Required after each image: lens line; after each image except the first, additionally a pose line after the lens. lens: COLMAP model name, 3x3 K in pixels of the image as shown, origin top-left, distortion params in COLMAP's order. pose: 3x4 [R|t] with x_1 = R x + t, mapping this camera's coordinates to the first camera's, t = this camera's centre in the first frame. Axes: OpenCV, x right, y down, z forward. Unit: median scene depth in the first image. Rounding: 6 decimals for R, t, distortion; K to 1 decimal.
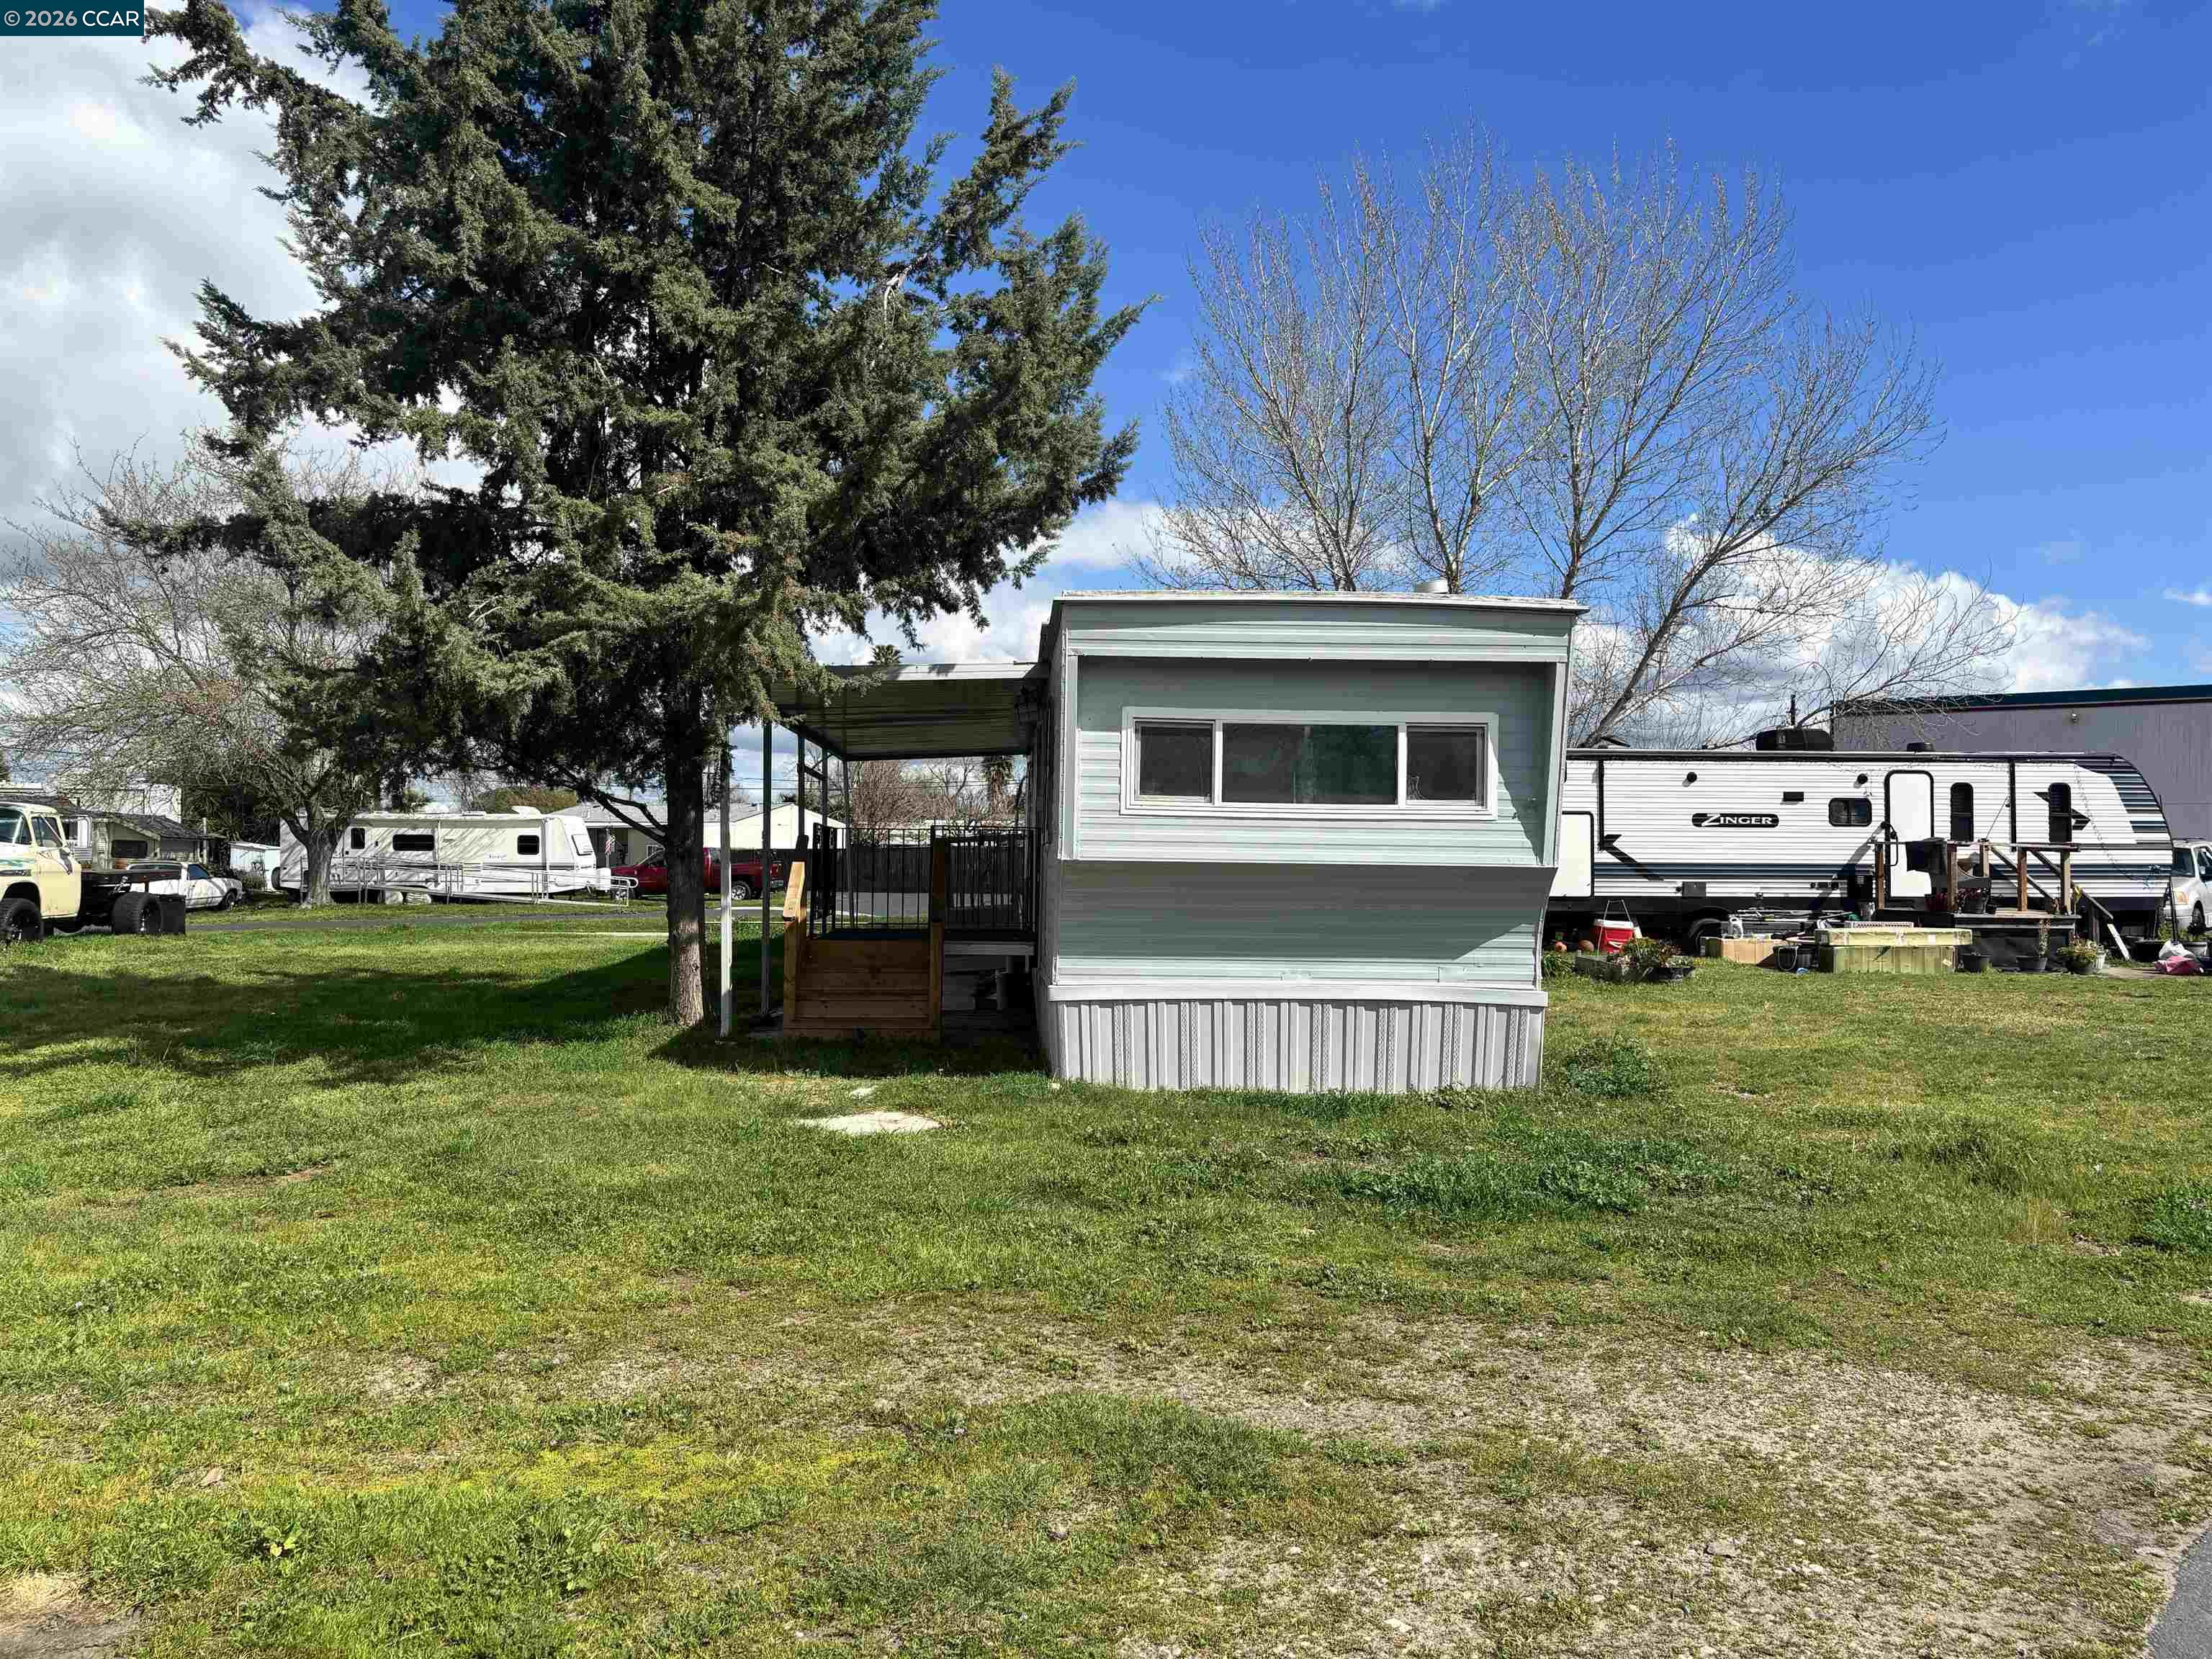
lens RADIAL K [[1652.3, 0, 1094.5], [0, 1652.3, 827.7], [0, 0, 1]] dist [0.052486, -0.008513]
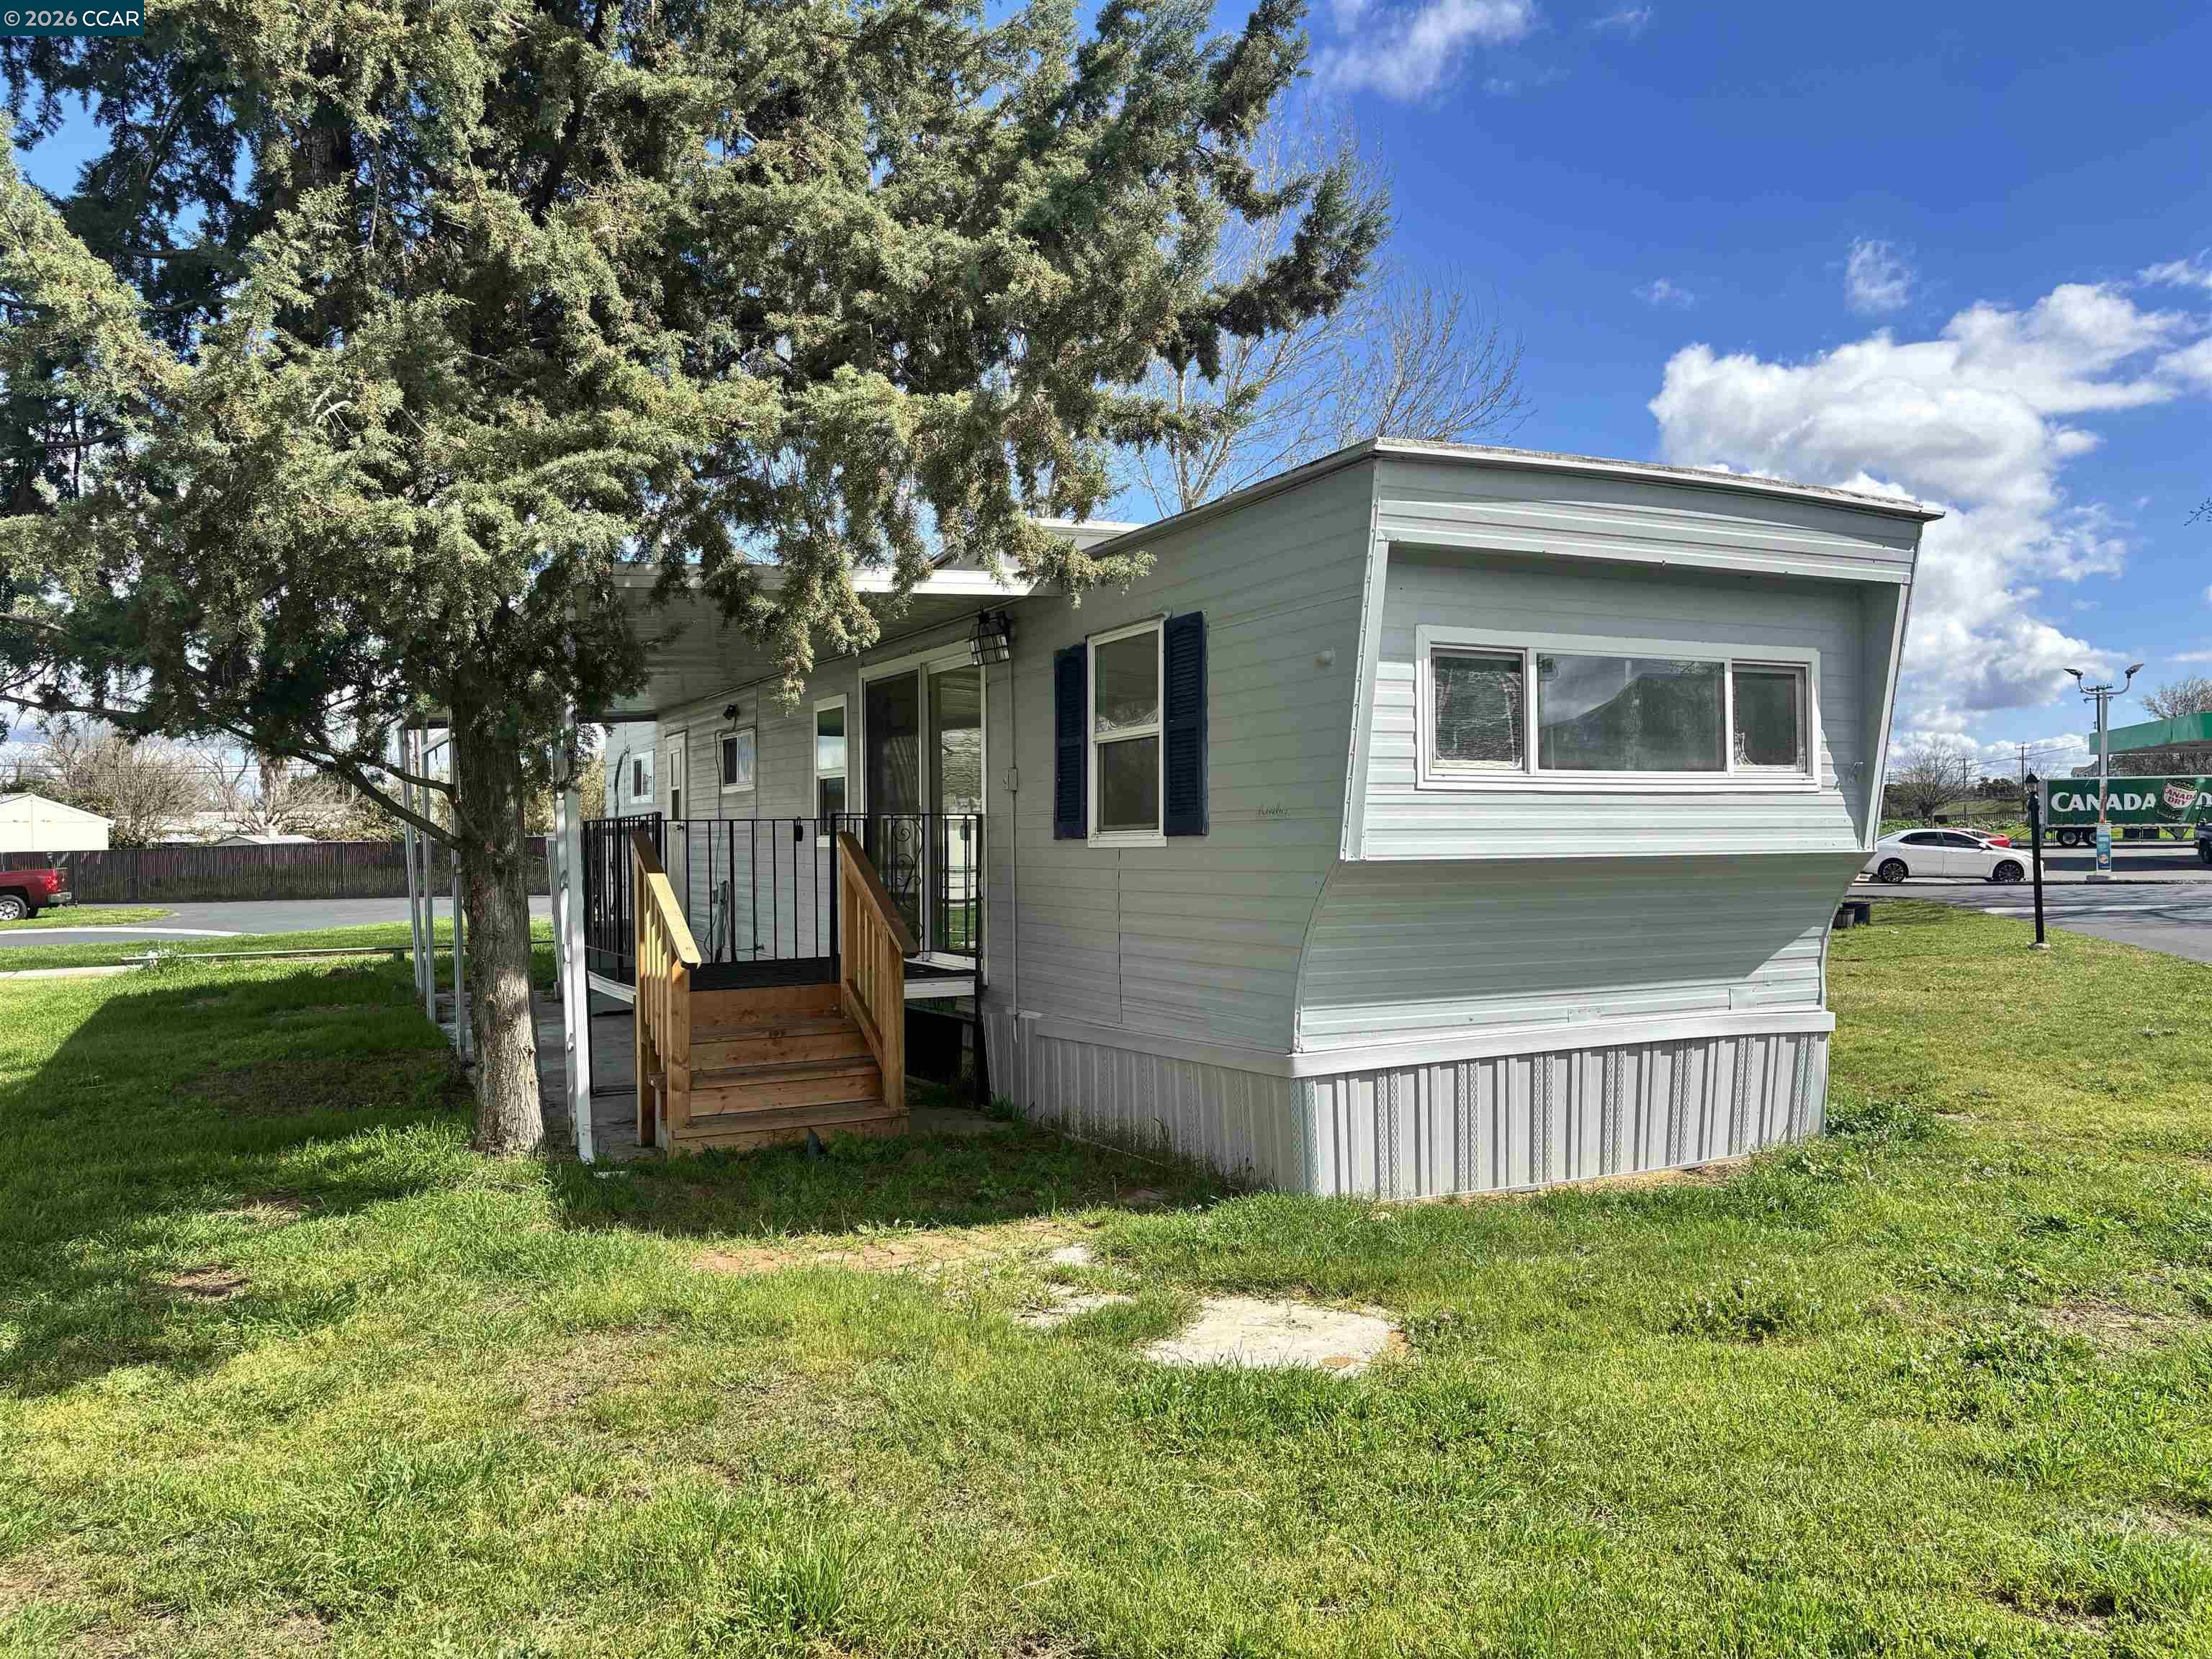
lens RADIAL K [[1652.3, 0, 1102.4], [0, 1652.3, 833.2], [0, 0, 1]] dist [0.052486, -0.008513]
pose [[0.912533, -0.022318, 0.408394, -0.357252], [0.016728, 0.999711, 0.017256, -0.003962], [-0.408661, -0.008915, 0.912643, 0.434029]]
